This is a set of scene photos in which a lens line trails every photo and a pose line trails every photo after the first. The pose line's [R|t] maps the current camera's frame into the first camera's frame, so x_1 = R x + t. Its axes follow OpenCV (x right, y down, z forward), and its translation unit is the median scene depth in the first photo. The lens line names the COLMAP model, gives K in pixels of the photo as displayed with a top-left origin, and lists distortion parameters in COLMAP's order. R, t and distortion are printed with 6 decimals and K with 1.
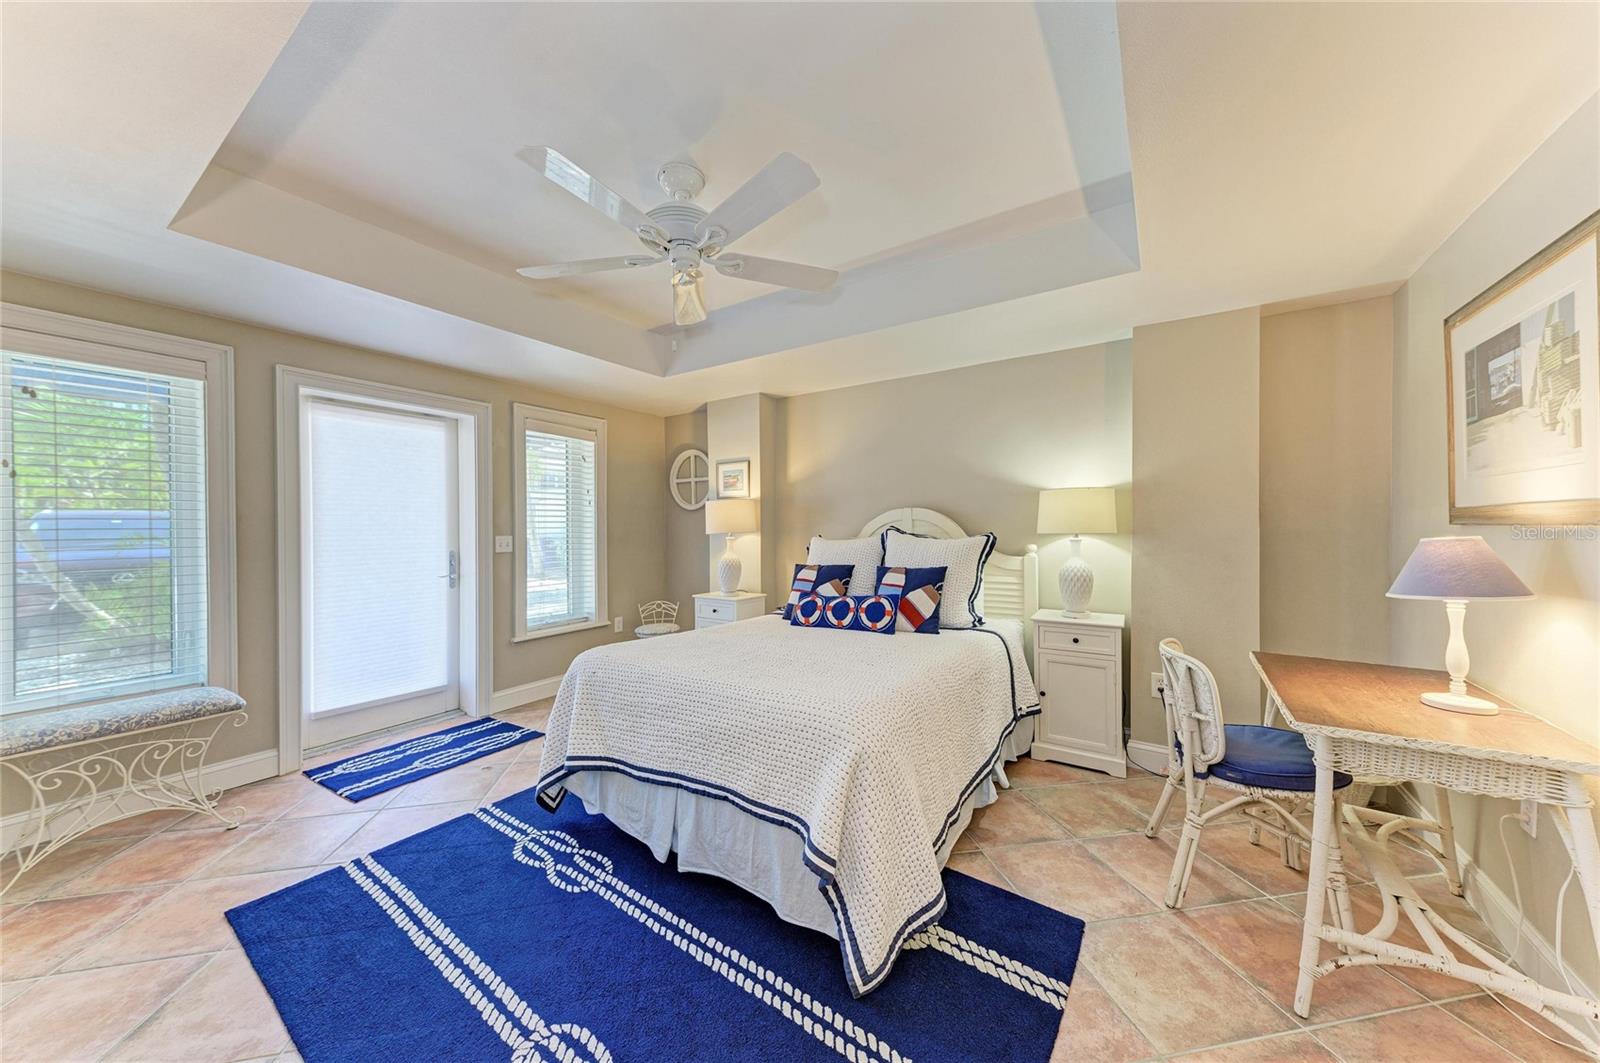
lens RADIAL K [[537.1, 0, 797.3], [0, 537.1, 531.9], [0, 0, 1]] dist [0.021966, -0.003873]
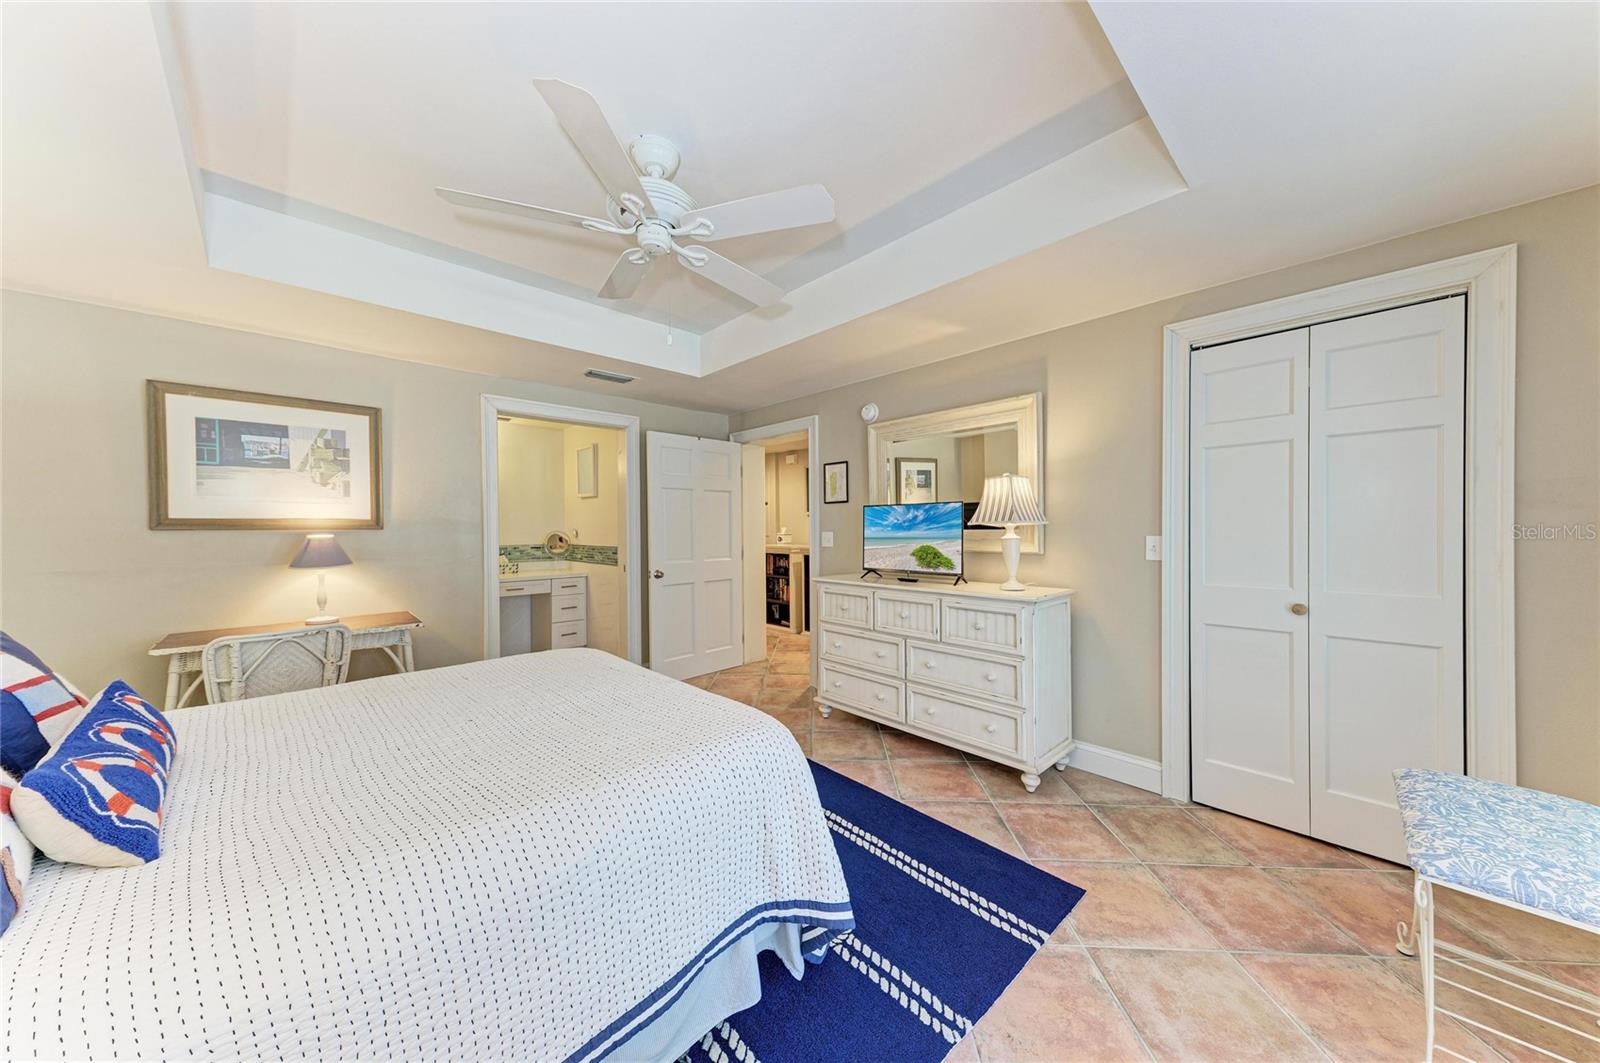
lens RADIAL K [[537.1, 0, 810.4], [0, 537.1, 533.9], [0, 0, 1]] dist [0.021966, -0.003873]
pose [[-0.977820, 0.011395, 0.209139, -0.712384], [0.016069, 0.999657, 0.020665, -0.006634], [-0.208832, 0.023567, -0.977668, 1.993317]]
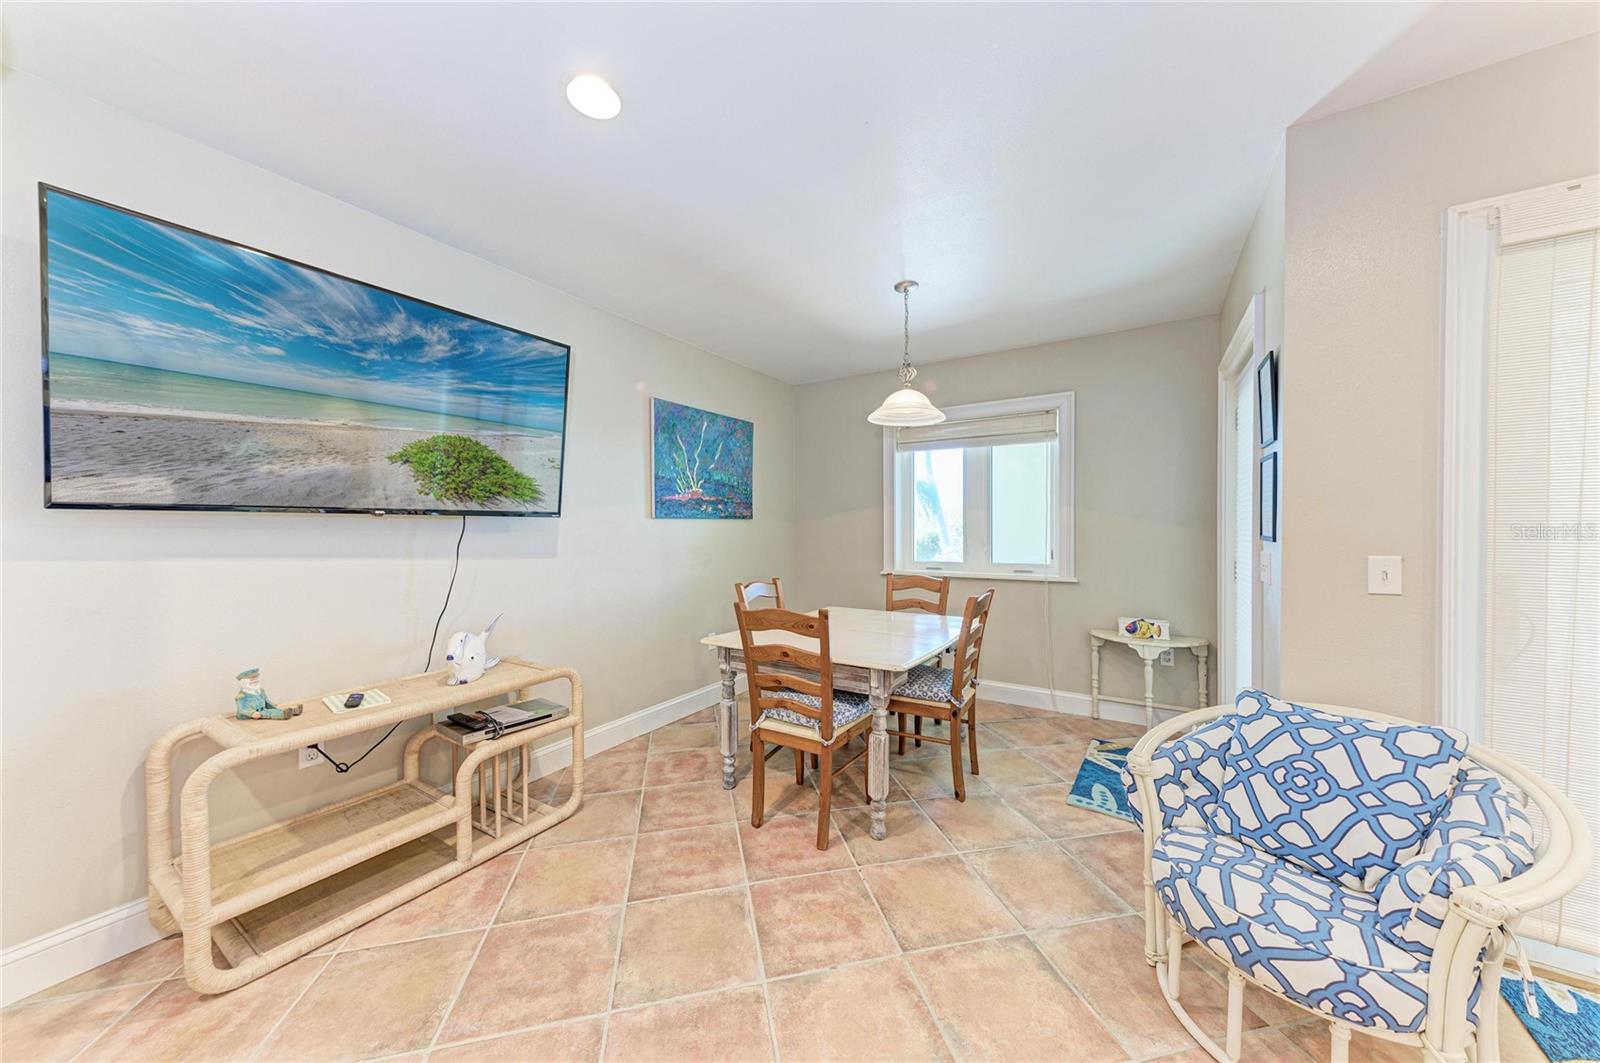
lens RADIAL K [[537.1, 0, 806.5], [0, 537.1, 532.5], [0, 0, 1]] dist [0.021966, -0.003873]
pose [[0.036405, 0.015452, -0.999218, -0.116001], [-0.007761, 0.999855, 0.015179, 0.160989], [0.999307, 0.007203, 0.036520, 0.645604]]
